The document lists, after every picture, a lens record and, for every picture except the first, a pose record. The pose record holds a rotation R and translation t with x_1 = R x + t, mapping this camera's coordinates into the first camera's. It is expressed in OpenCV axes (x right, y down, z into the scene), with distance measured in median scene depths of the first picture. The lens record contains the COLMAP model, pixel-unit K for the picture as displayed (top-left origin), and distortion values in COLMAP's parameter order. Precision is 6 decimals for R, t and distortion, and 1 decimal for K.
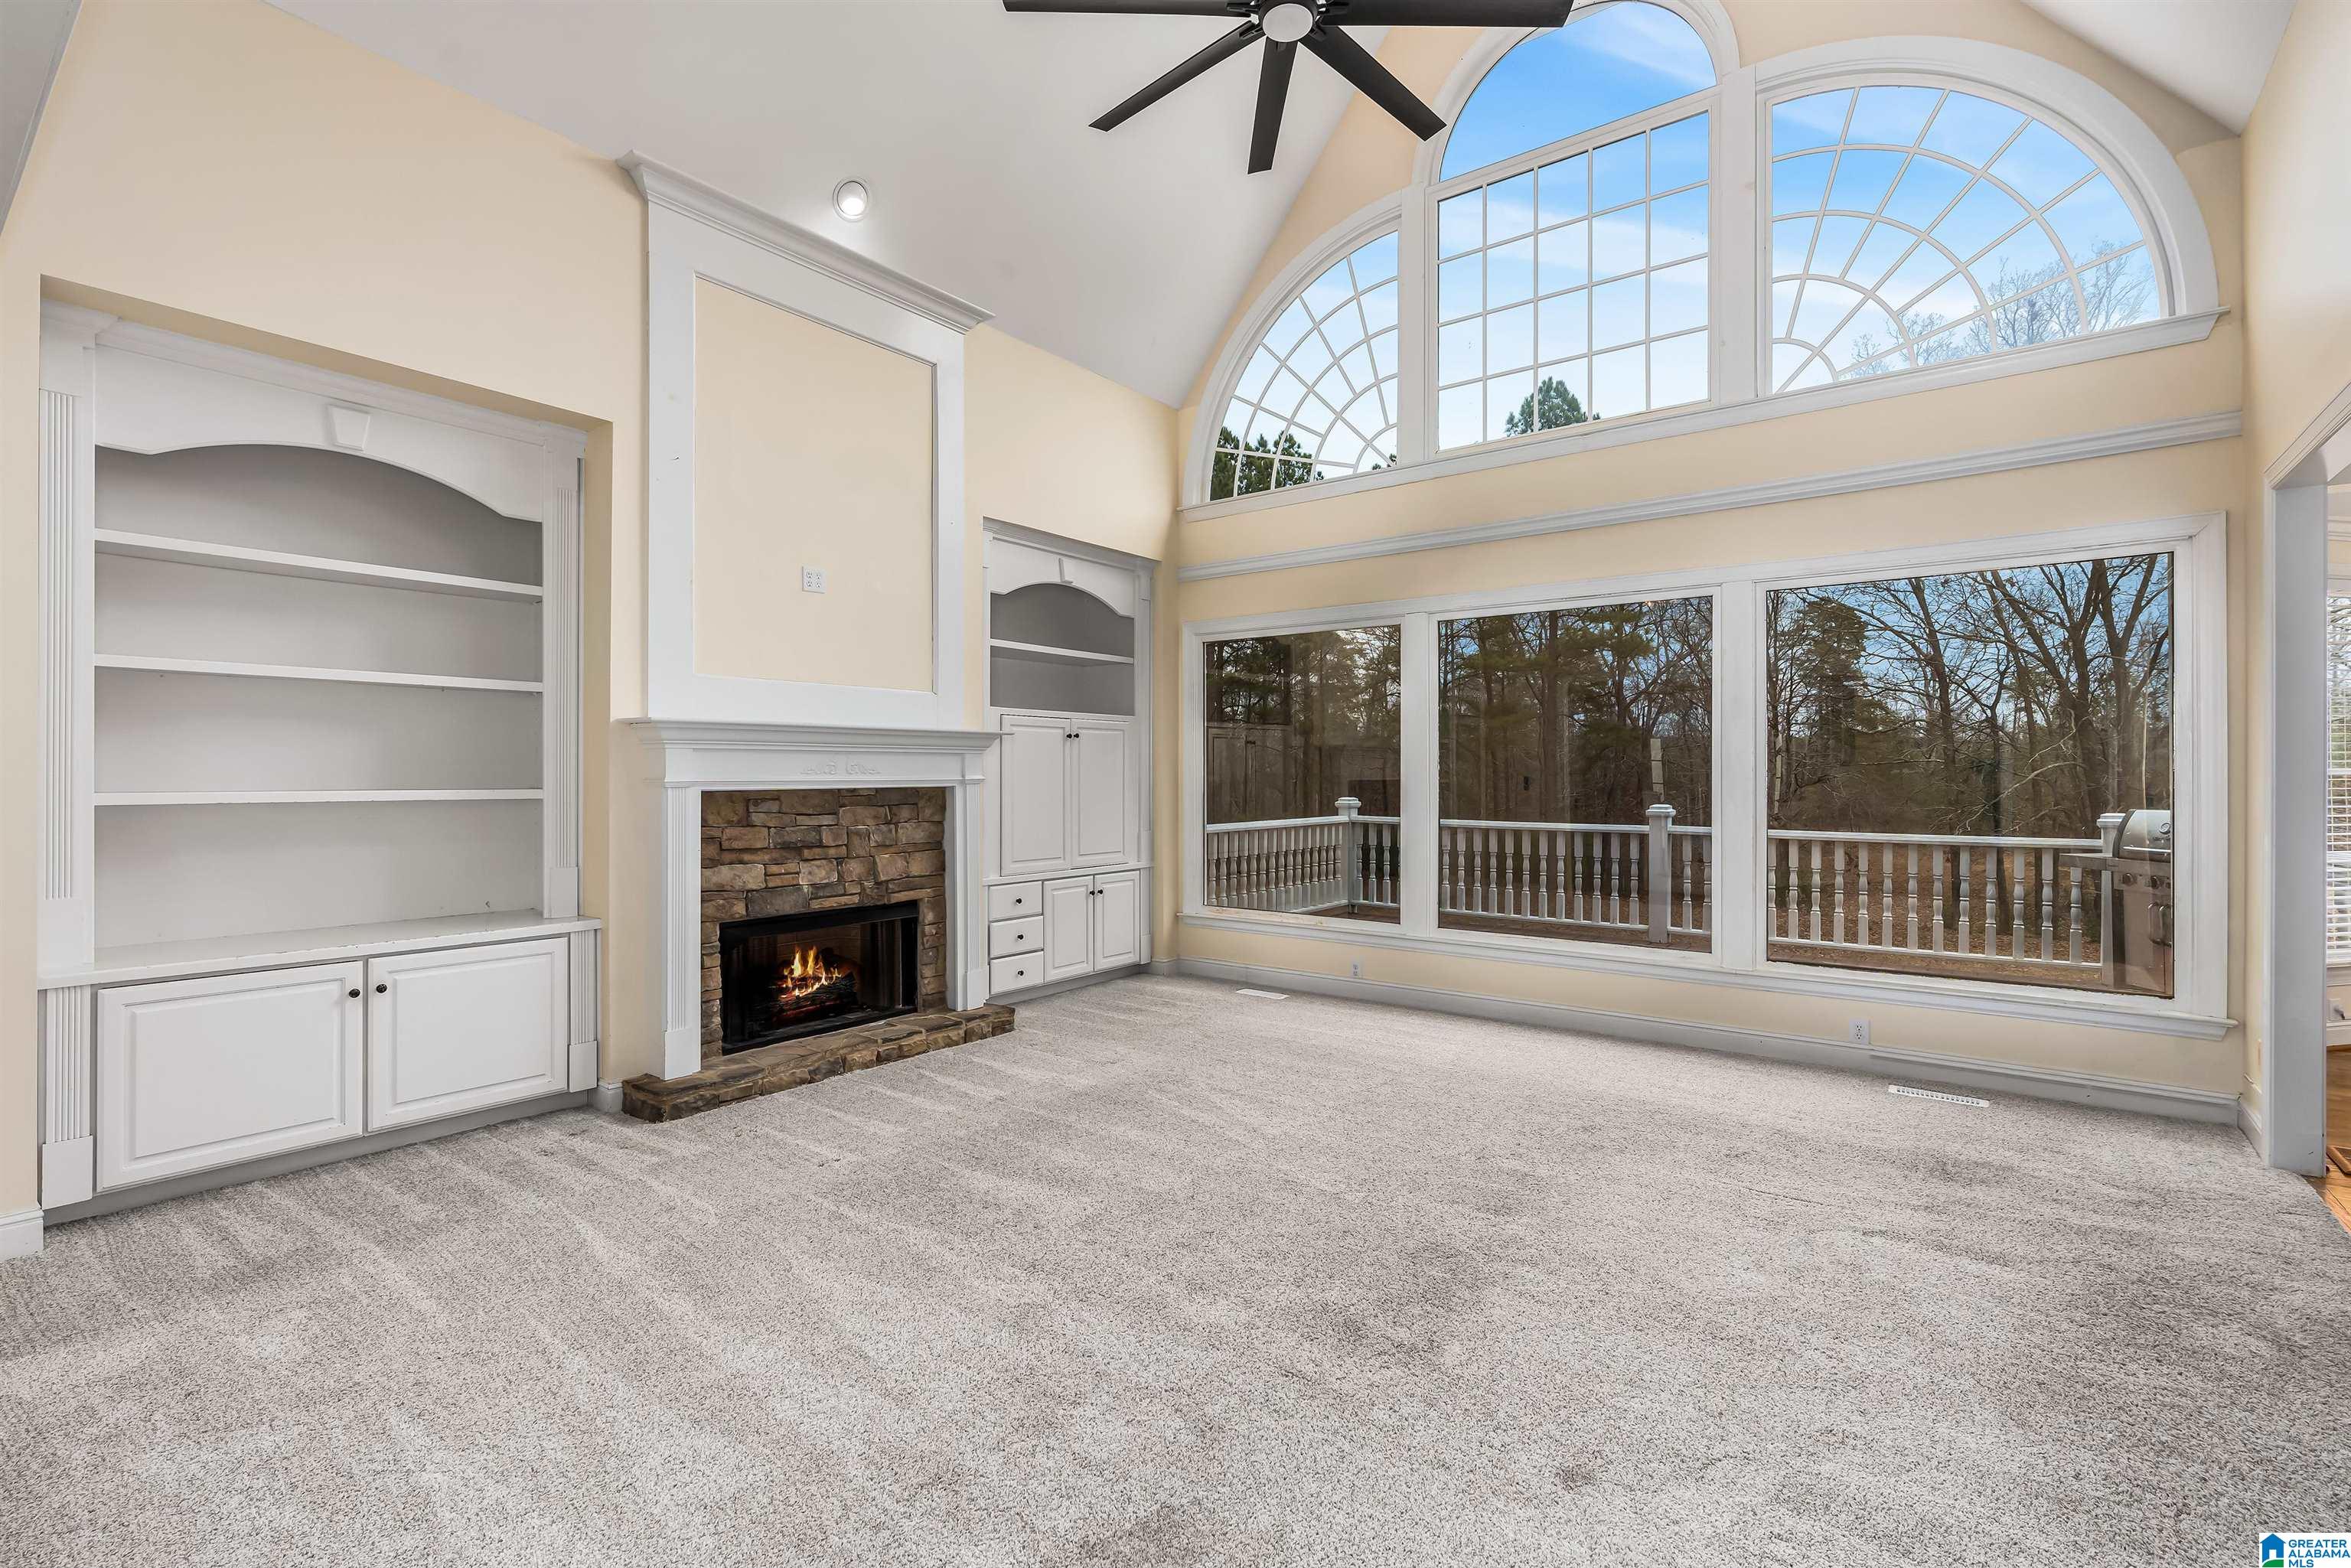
lens RADIAL K [[1051.2, 0, 1168.1], [0, 1051.2, 777.2], [0, 0, 1]] dist [-0.010925, -0.000099]
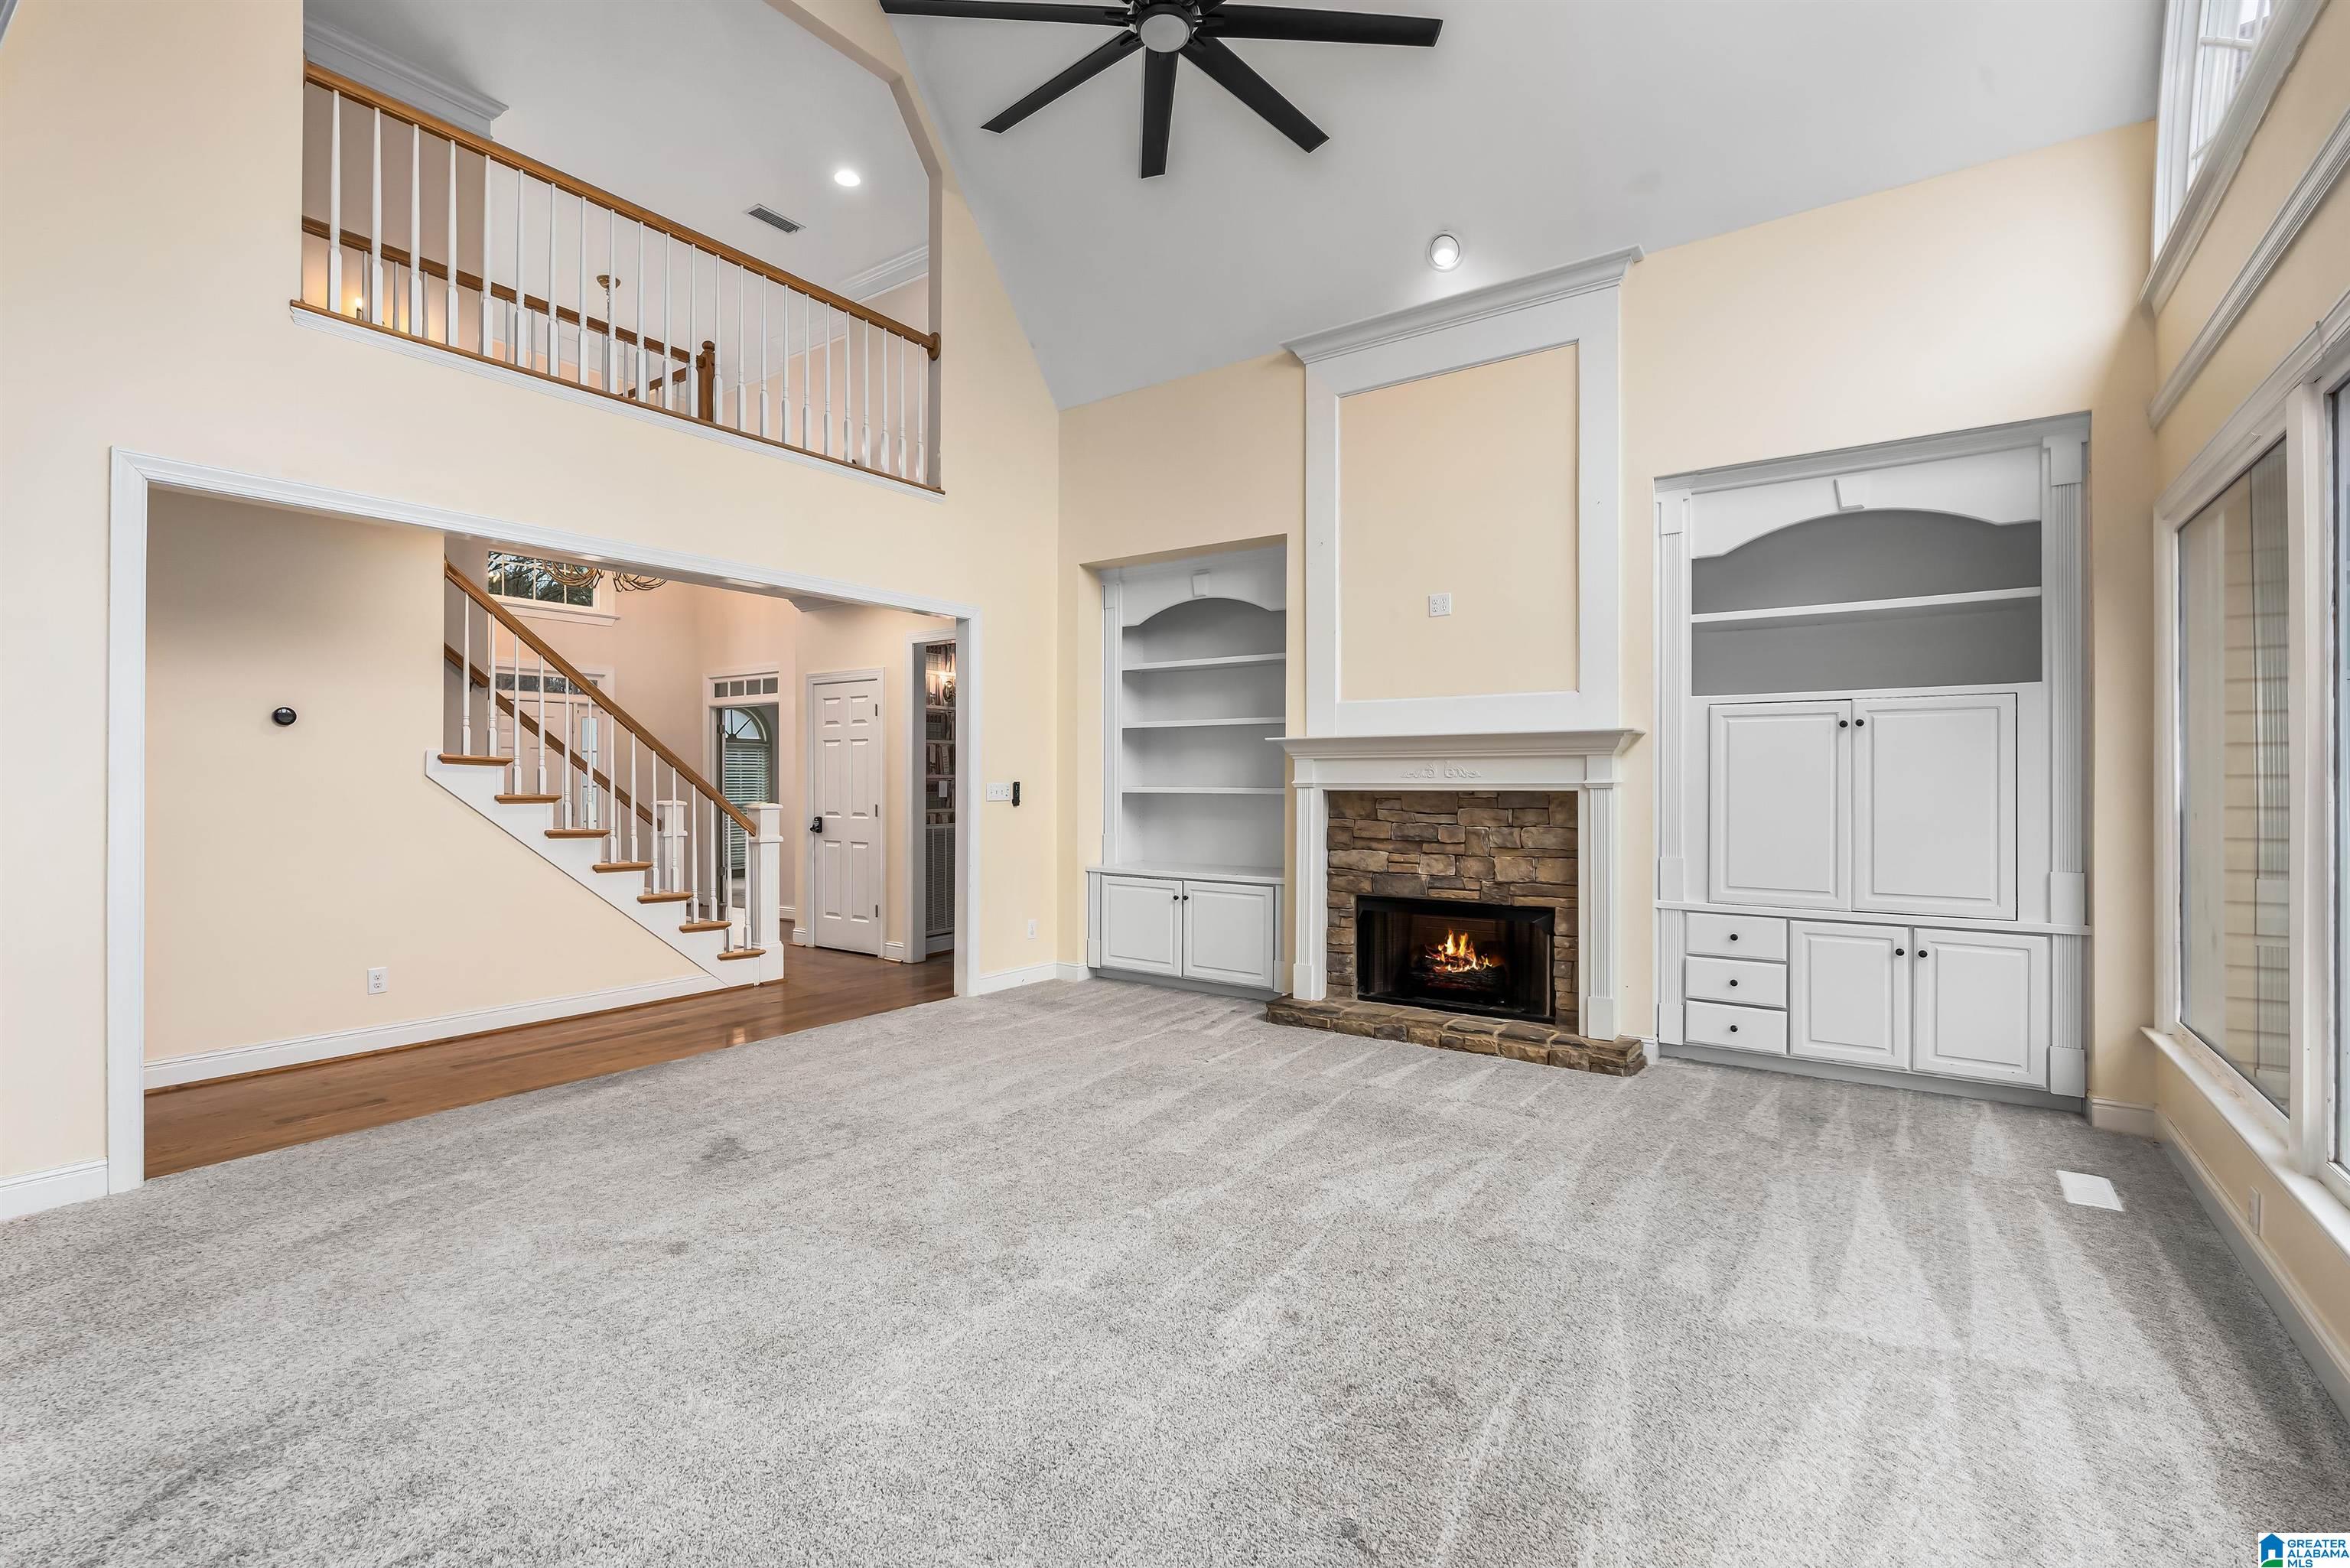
lens RADIAL K [[1050.7, 0, 1166.9], [0, 1050.7, 779.0], [0, 0, 1]] dist [-0.010925, -0.000099]
pose [[0.042574, 0.001459, -0.999092, 0.793237], [-0.001573, 0.999998, 0.001393, -0.002791], [0.999092, 0.001513, 0.042576, 0.676660]]
